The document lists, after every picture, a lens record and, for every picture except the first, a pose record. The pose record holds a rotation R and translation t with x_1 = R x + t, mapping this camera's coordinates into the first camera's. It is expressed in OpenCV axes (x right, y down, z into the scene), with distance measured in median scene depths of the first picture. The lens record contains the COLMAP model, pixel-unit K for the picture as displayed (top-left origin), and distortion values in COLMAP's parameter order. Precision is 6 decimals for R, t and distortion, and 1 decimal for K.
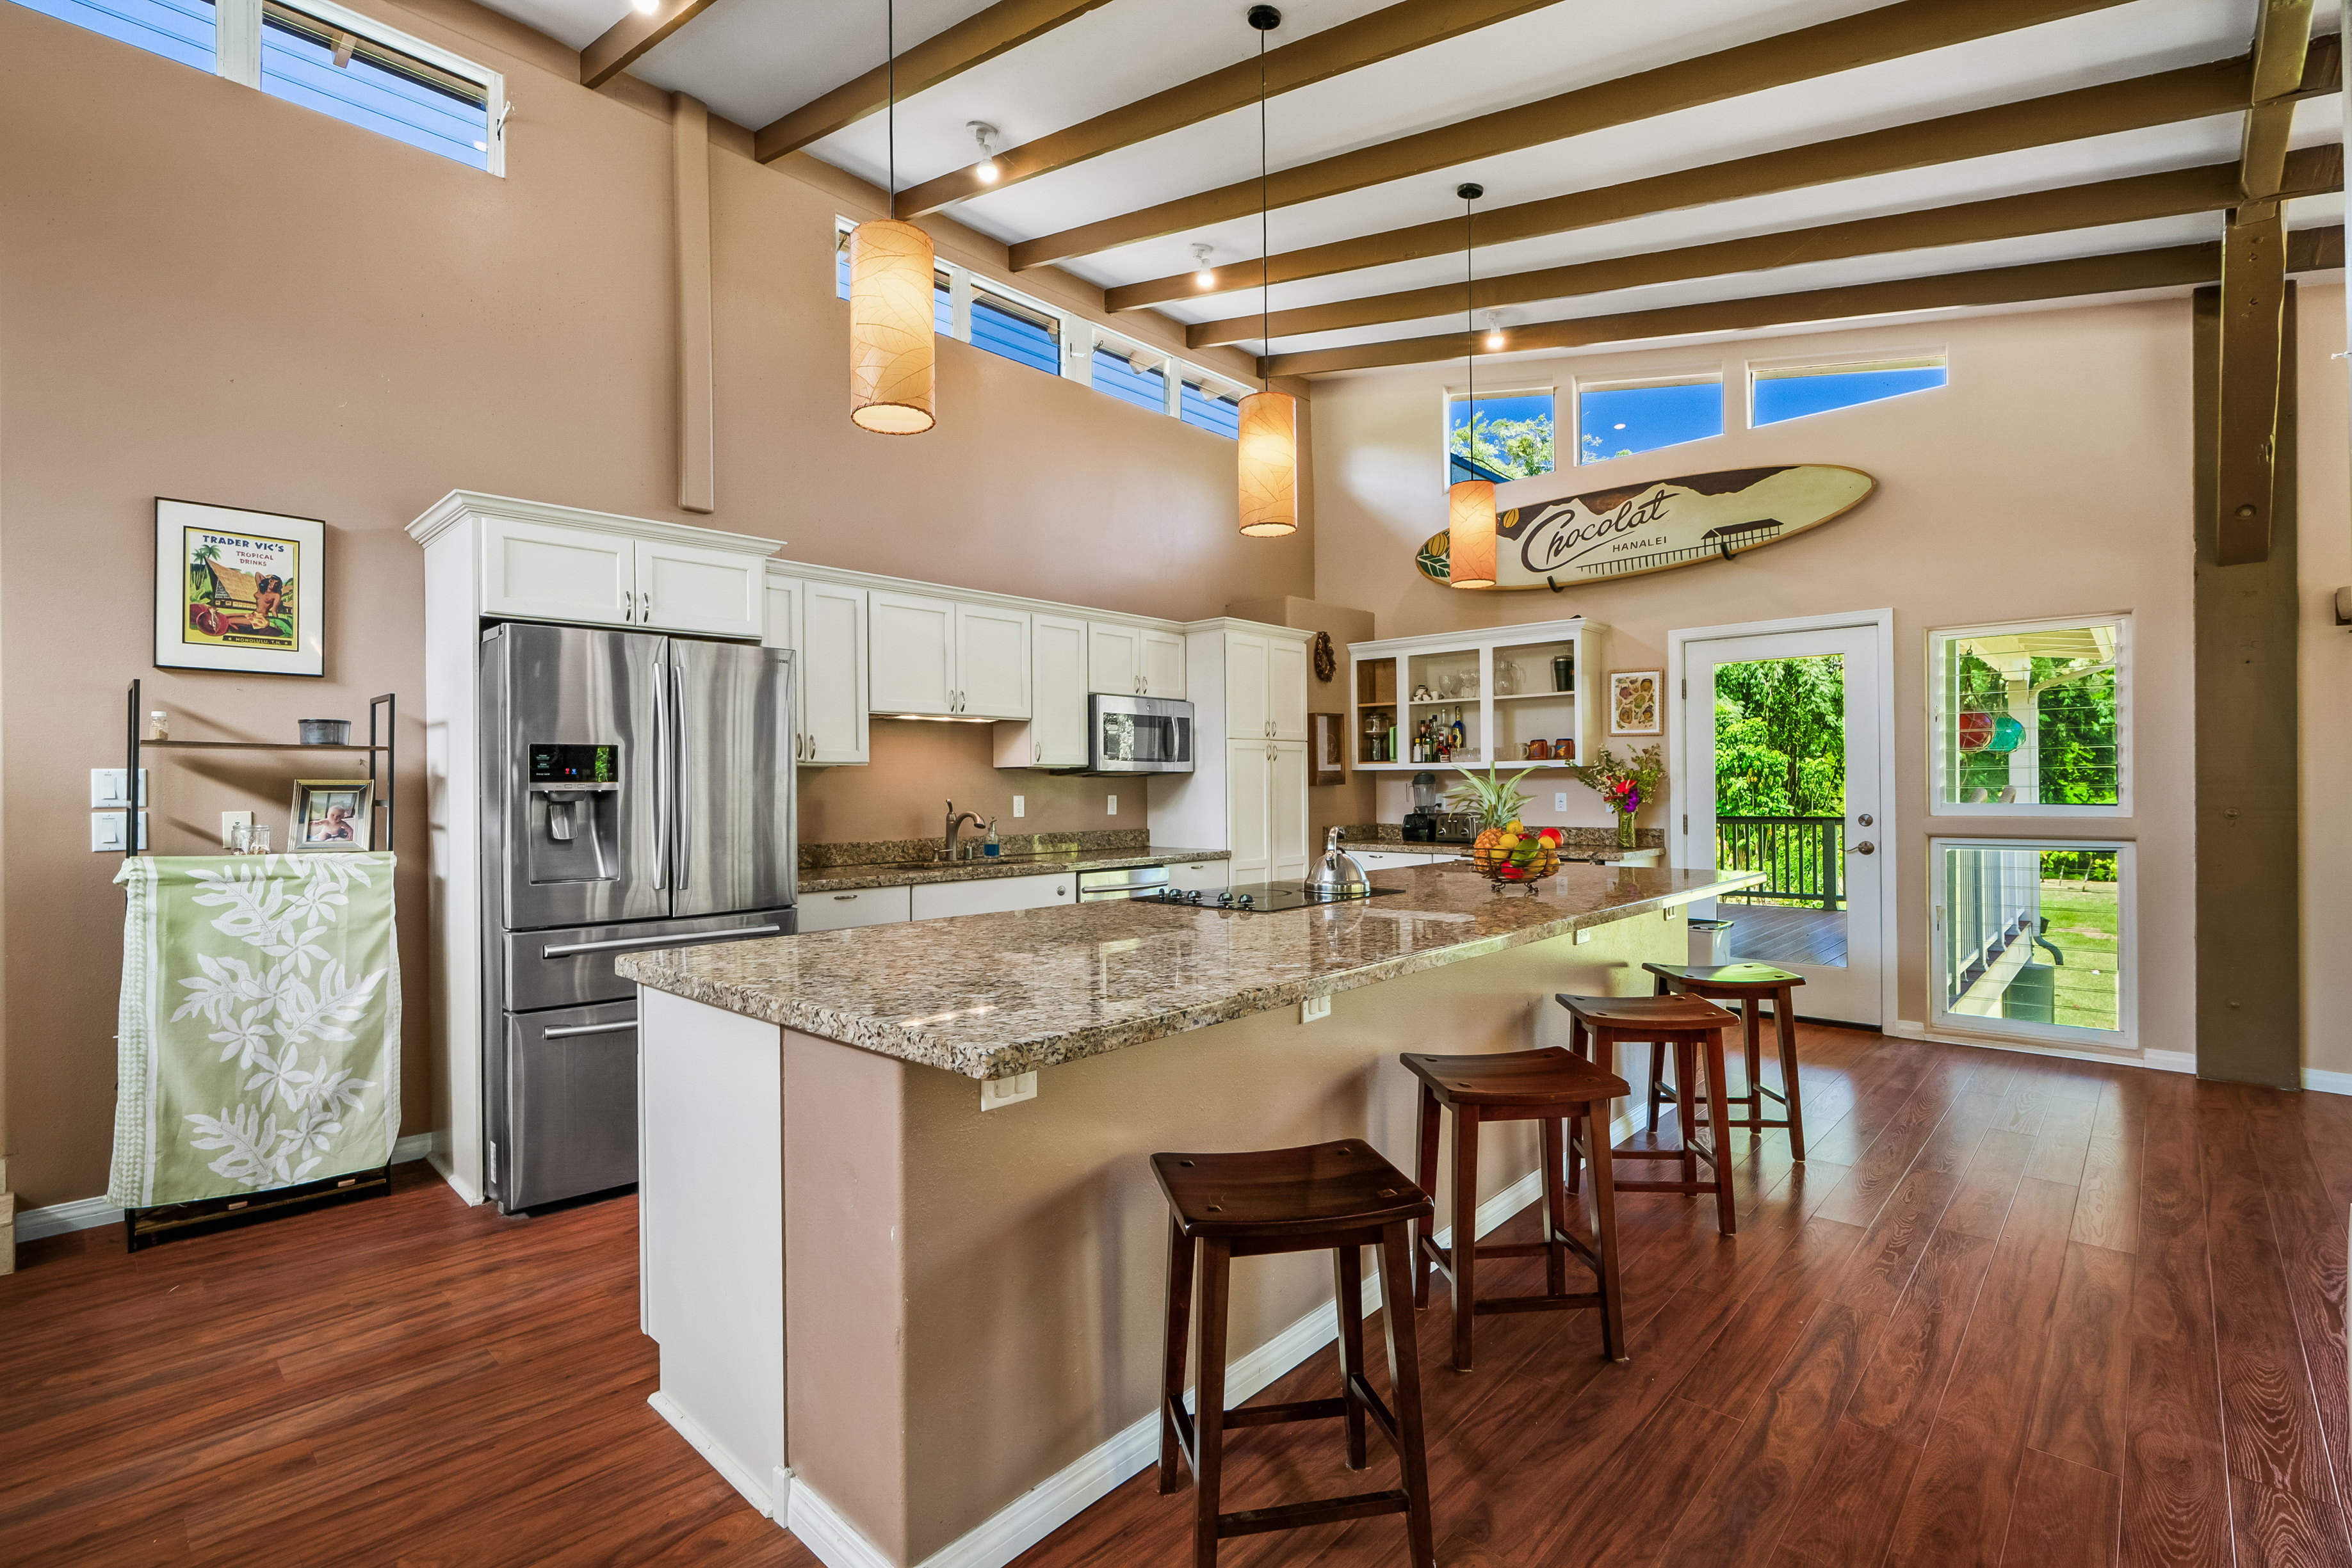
lens RADIAL K [[1064.4, 0, 1156.3], [0, 1064.4, 783.3], [0, 0, 1]] dist [-0.002552, 0.000411]
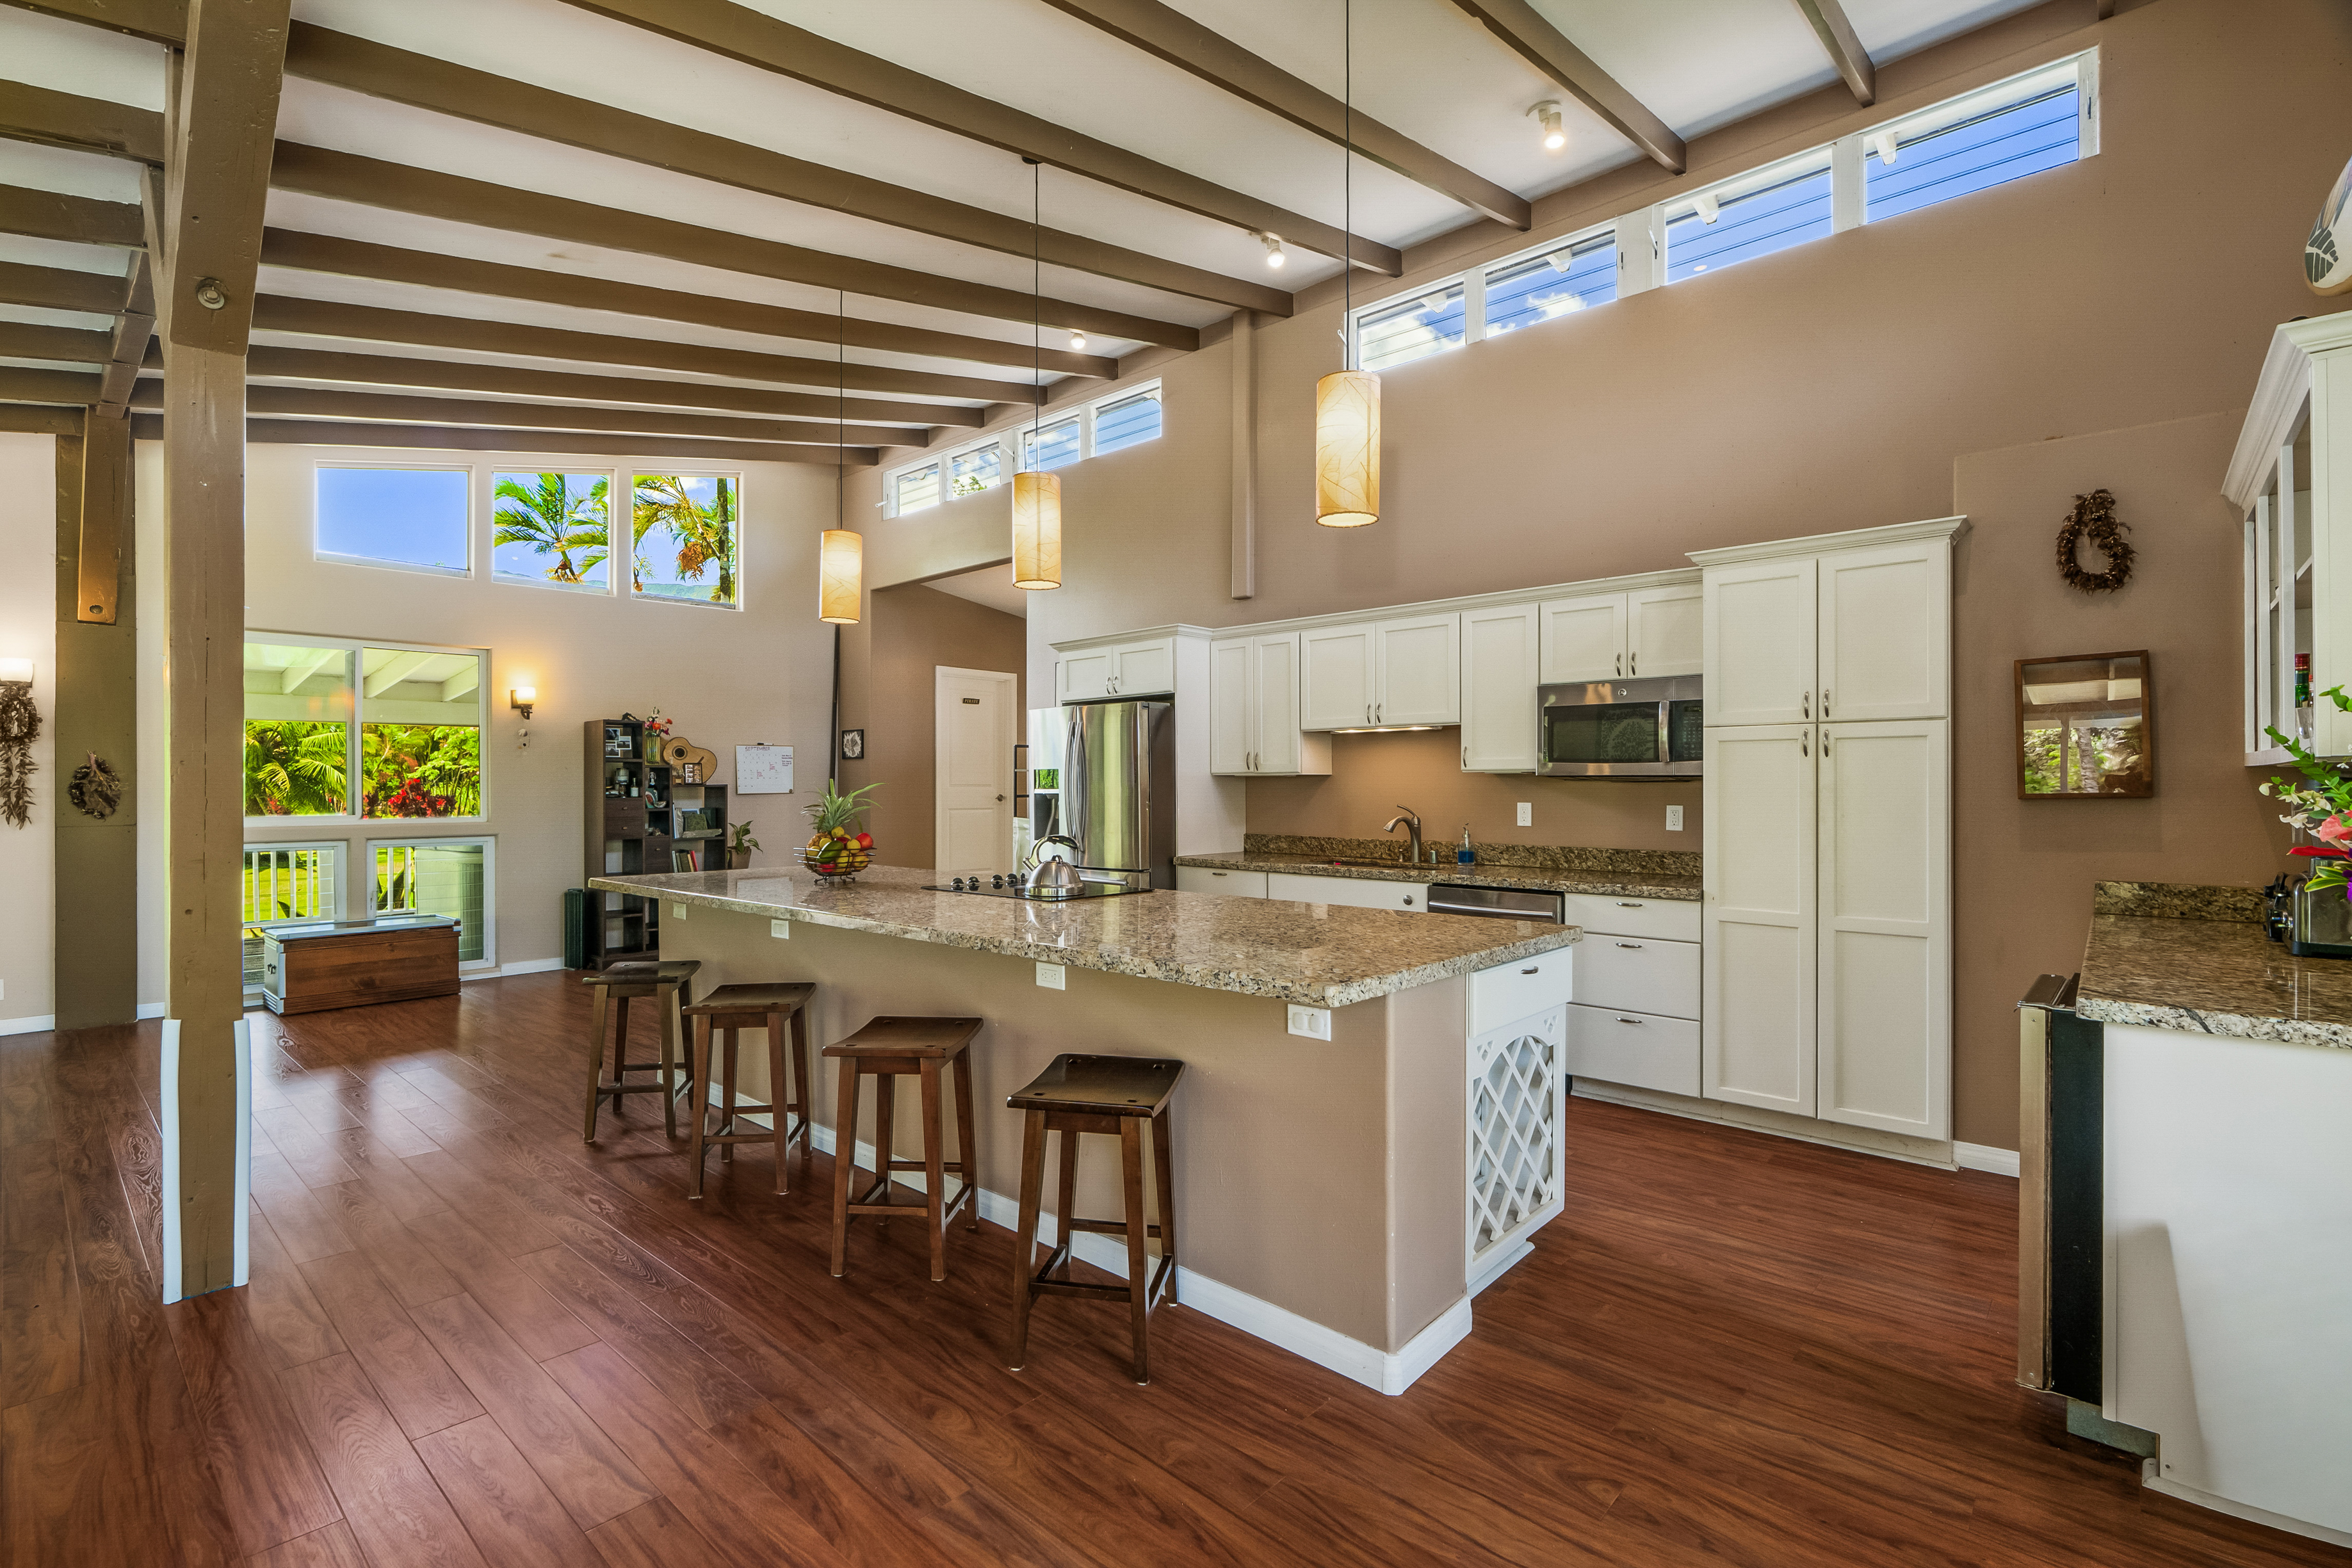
lens RADIAL K [[1064.4, 0, 1156.3], [0, 1064.4, 783.3], [0, 0, 1]] dist [-0.002552, 0.000411]
pose [[0.017807, 0.006061, -0.999823, 0.857823], [0.002766, 0.999977, 0.006112, -0.012836], [0.999838, -0.002874, 0.017790, 0.725037]]
